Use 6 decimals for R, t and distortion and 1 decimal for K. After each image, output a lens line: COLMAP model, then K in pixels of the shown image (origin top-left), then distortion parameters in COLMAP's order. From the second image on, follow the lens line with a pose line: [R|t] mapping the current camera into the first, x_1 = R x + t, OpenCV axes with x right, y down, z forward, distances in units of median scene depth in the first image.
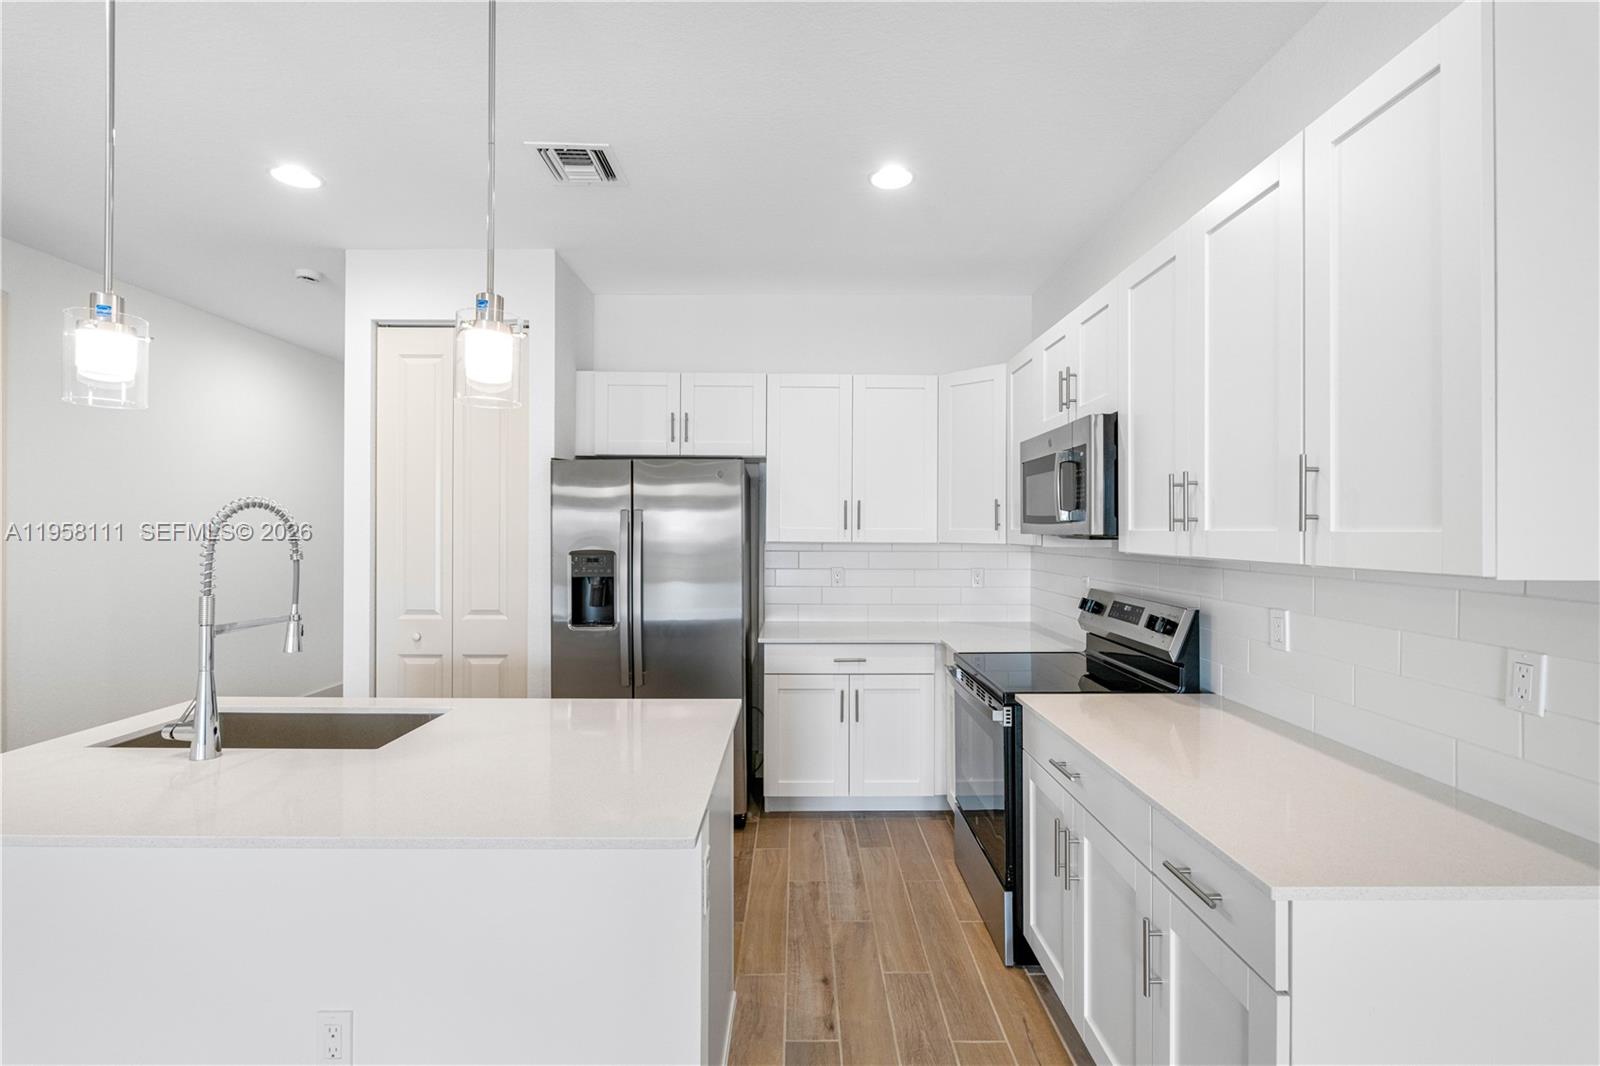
lens RADIAL K [[726.3, 0, 796.0], [0, 726.3, 522.2], [0, 0, 1]] dist [-0.001306, -0.000150]
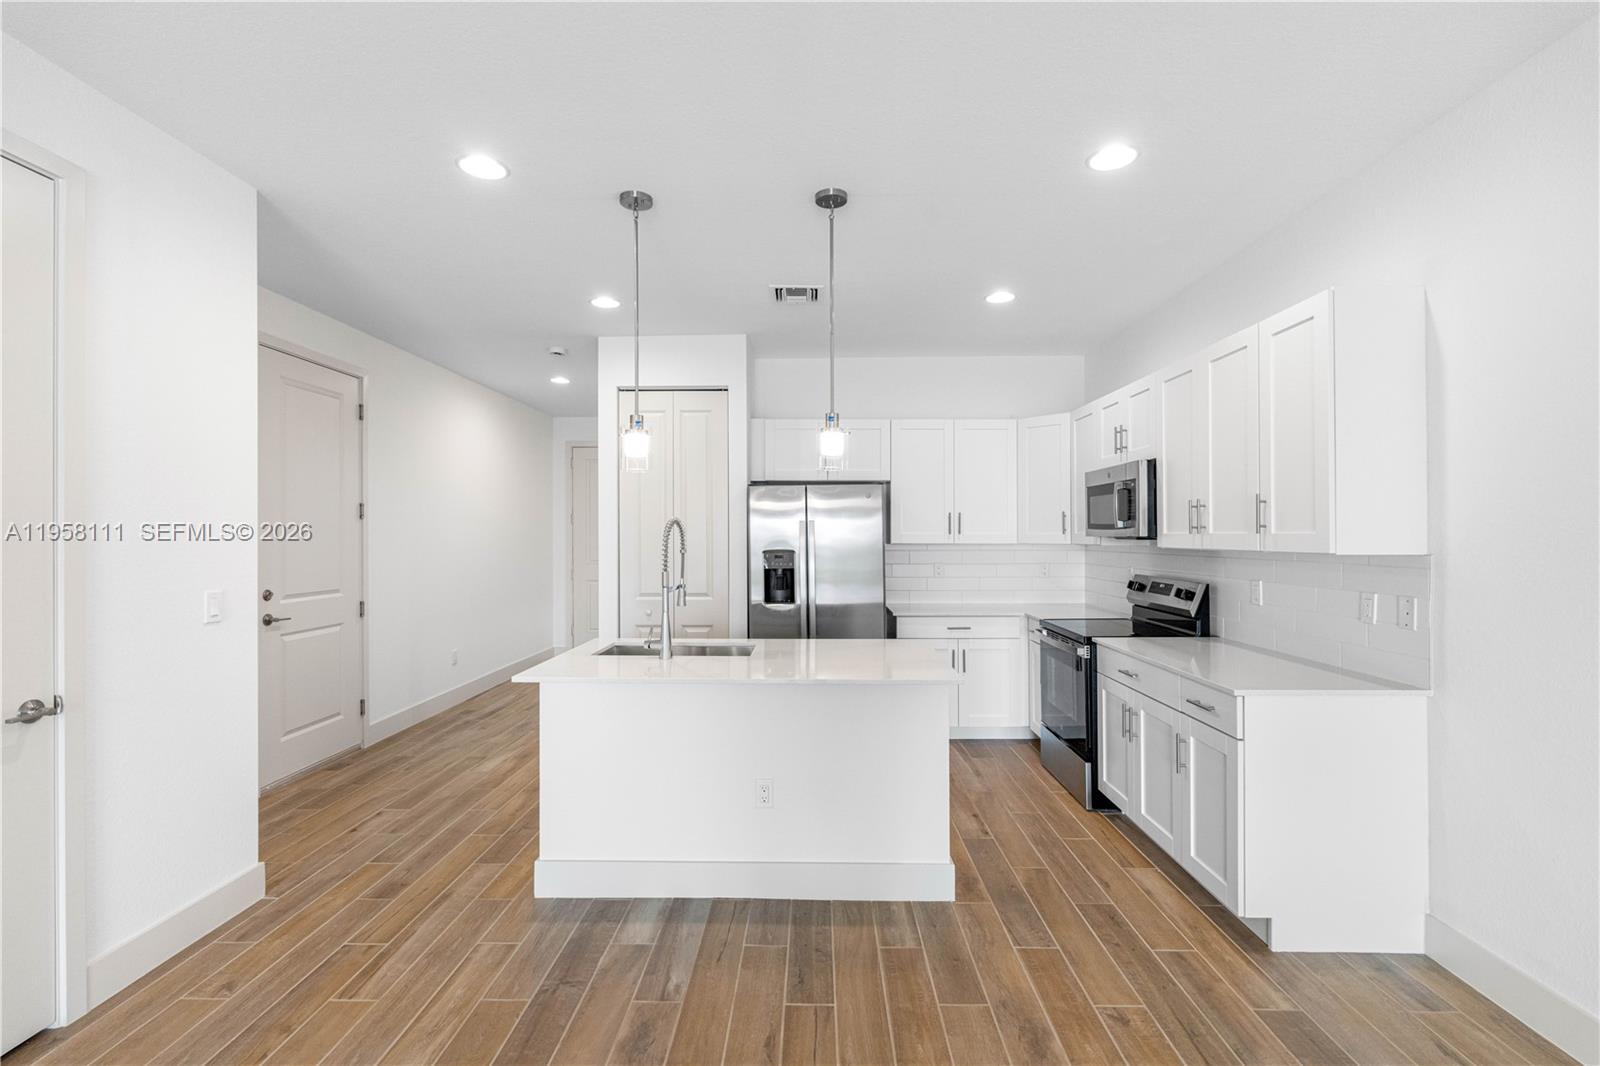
lens RADIAL K [[725.2, 0, 803.3], [0, 725.2, 526.1], [0, 0, 1]] dist [-0.001266, 0.000150]
pose [[0.999807, -0.005931, -0.018735, -0.252418], [0.005898, 0.999981, -0.001780, -0.005579], [0.018745, 0.001669, 0.999823, -0.504910]]
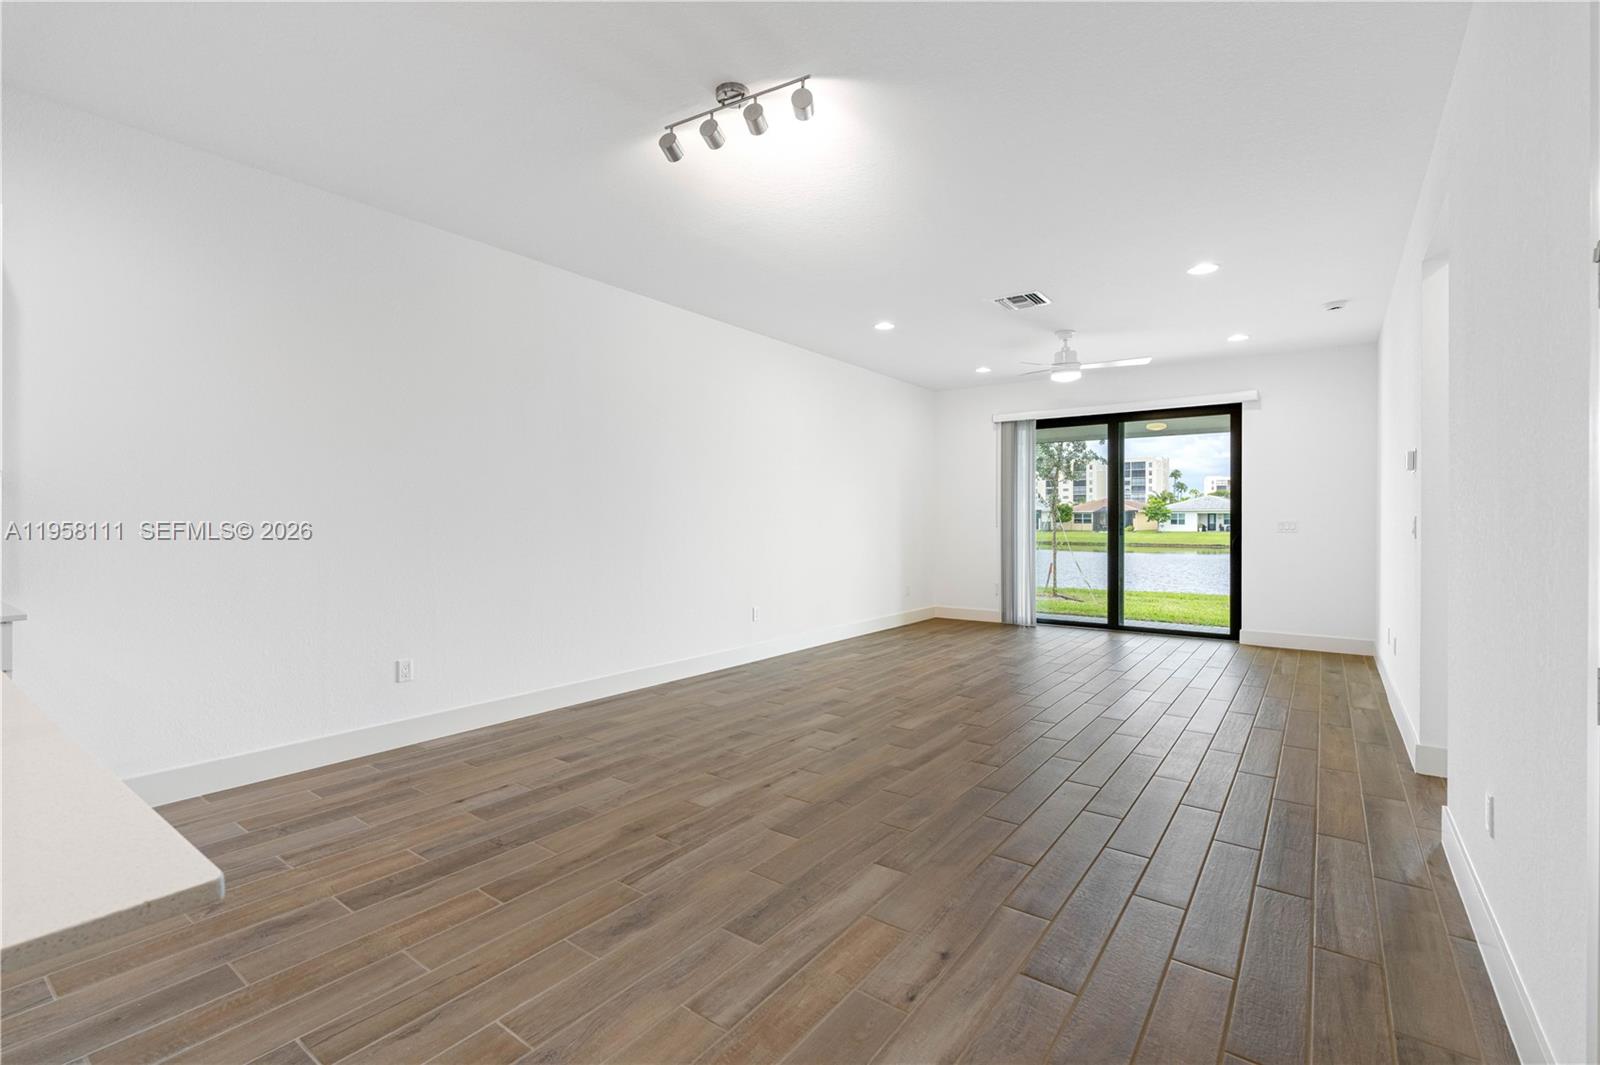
lens RADIAL K [[720.9, 0, 792.3], [0, 720.9, 521.4], [0, 0, 1]] dist [-0.001460, 0.000338]
pose [[-0.801868, -0.006210, 0.597469, -0.919223], [-0.010543, 0.999937, -0.003757, 0.085879], [-0.597408, -0.009312, -0.801883, 0.526148]]
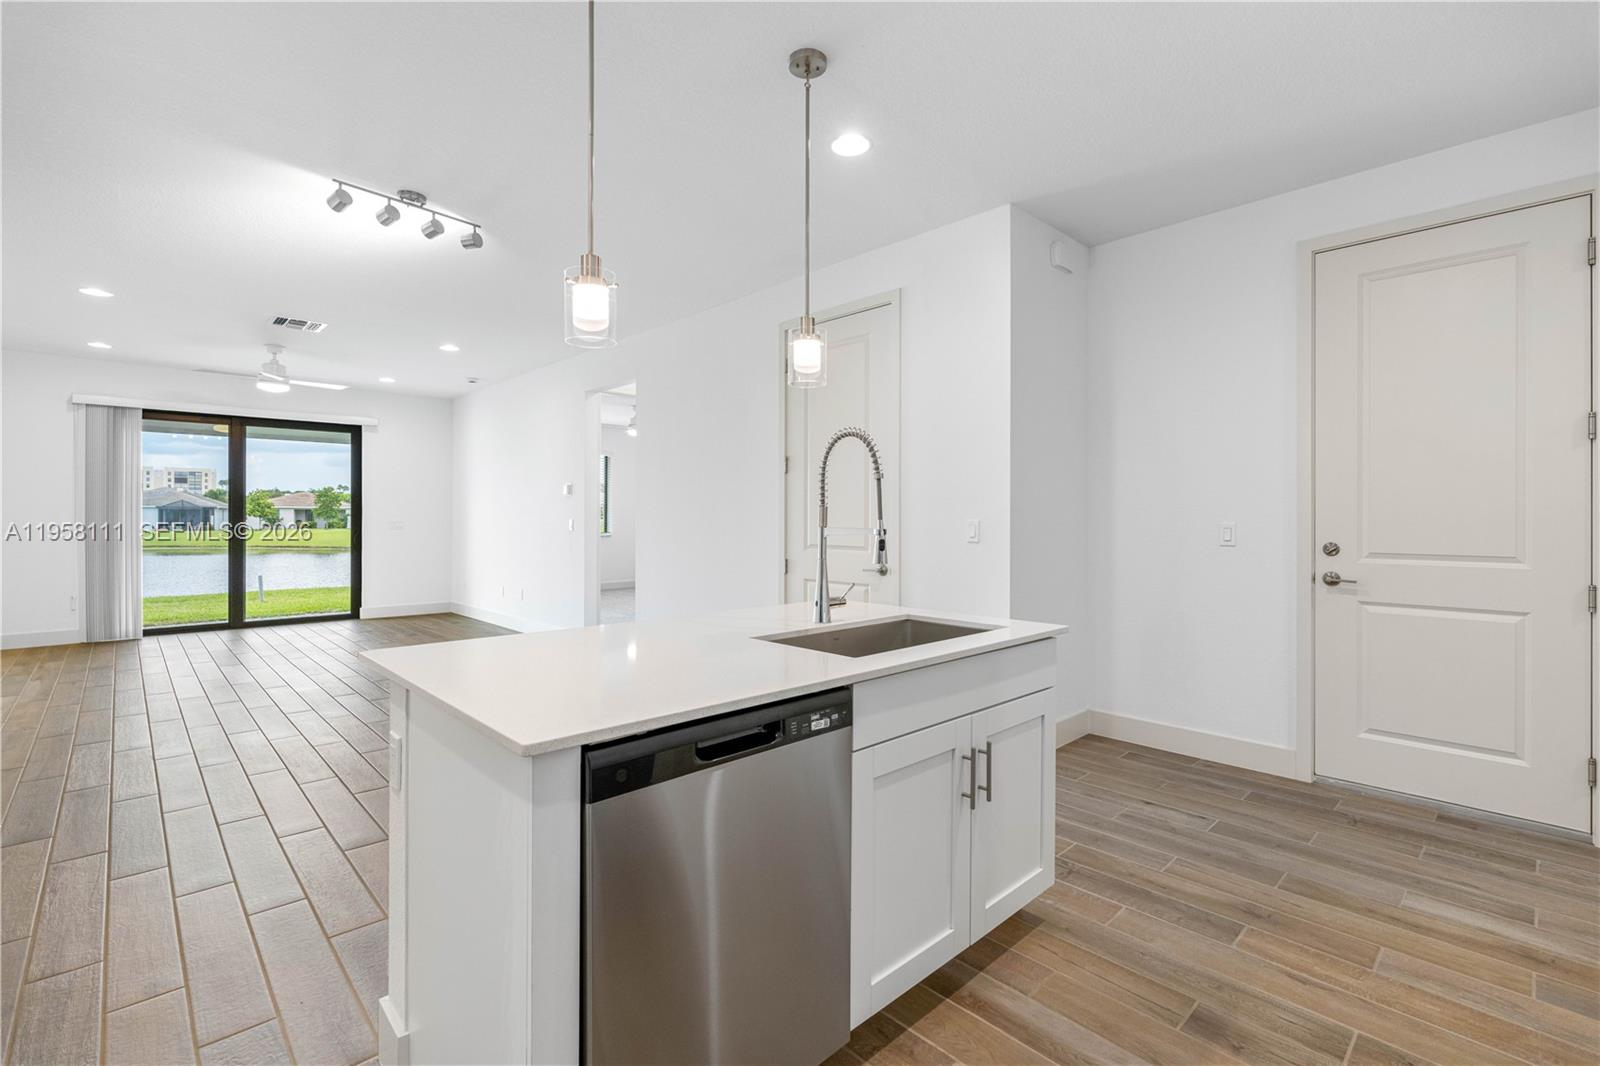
lens RADIAL K [[725.5, 0, 811.7], [0, 725.5, 515.7], [0, 0, 1]] dist [-0.000040, 0.000179]
pose [[-0.721260, -0.007535, -0.692624, 0.104383], [0.002217, 0.999911, -0.013187, 0.082640], [0.692661, -0.011046, -0.721179, 1.200796]]
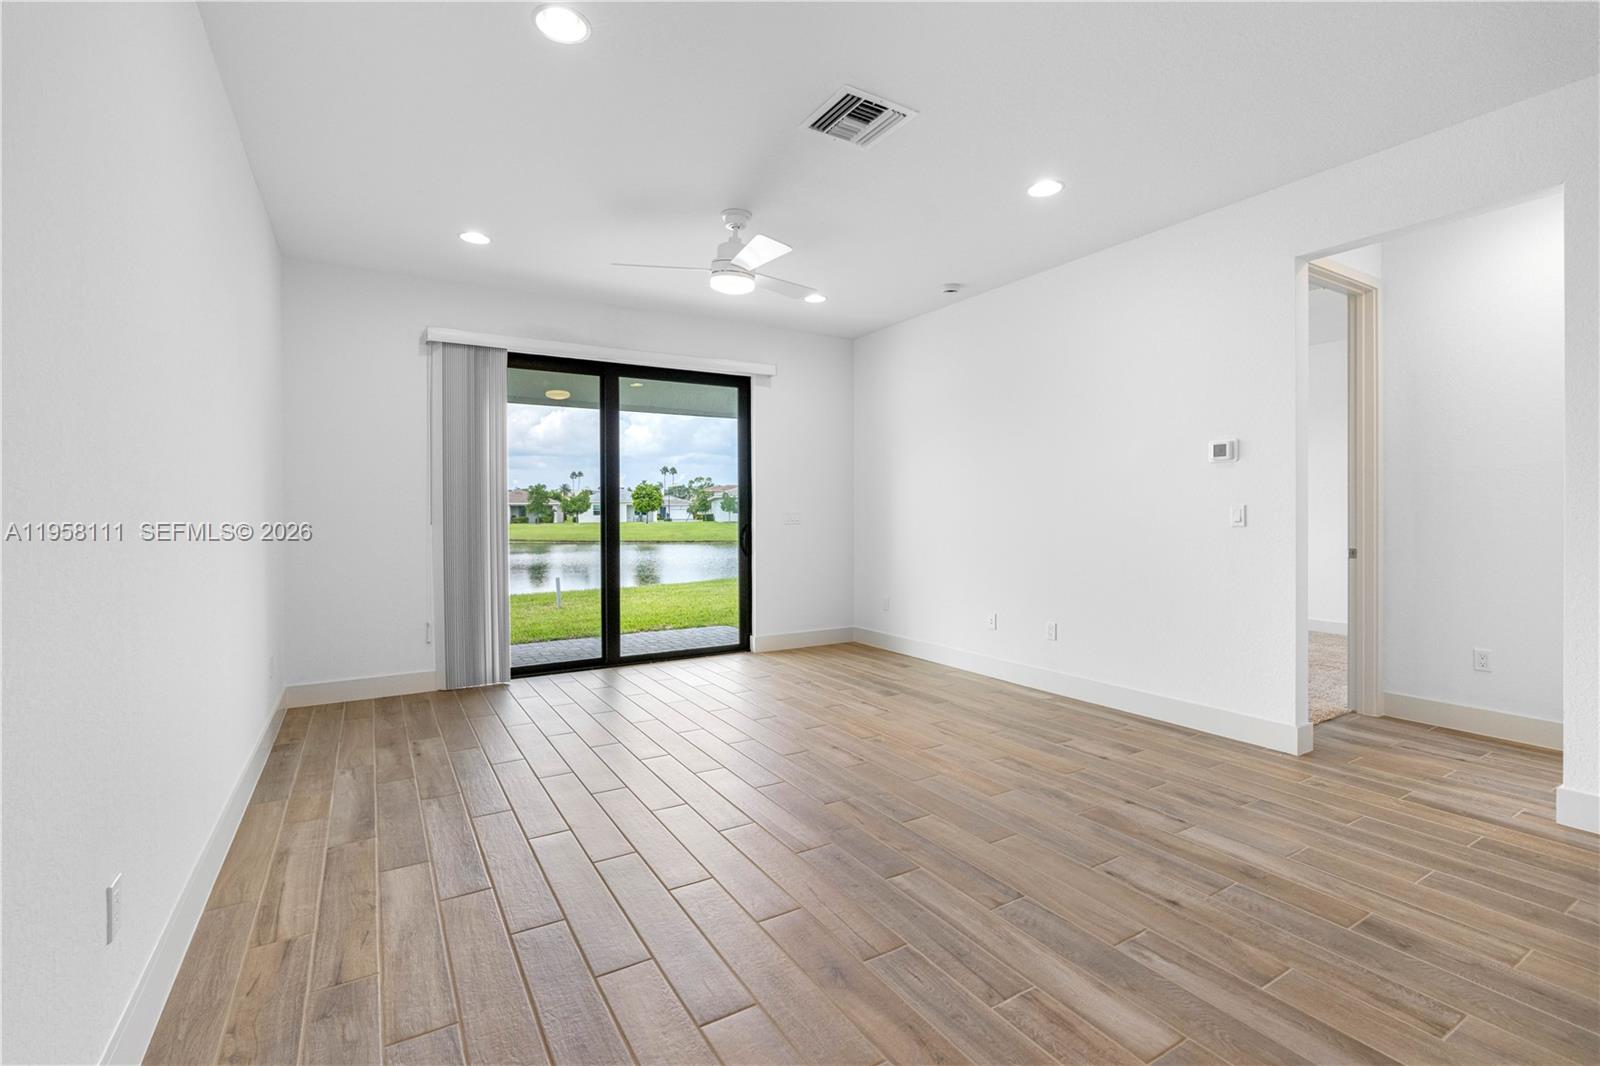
lens RADIAL K [[718.4, 0, 803.3], [0, 718.4, 514.1], [0, 0, 1]] dist [-0.004373, -0.000175]
pose [[-0.854818, 0.000693, -0.518927, 0.335960], [0.005534, 0.999954, -0.007781, 0.082636], [0.518898, -0.009523, -0.854783, -0.478300]]
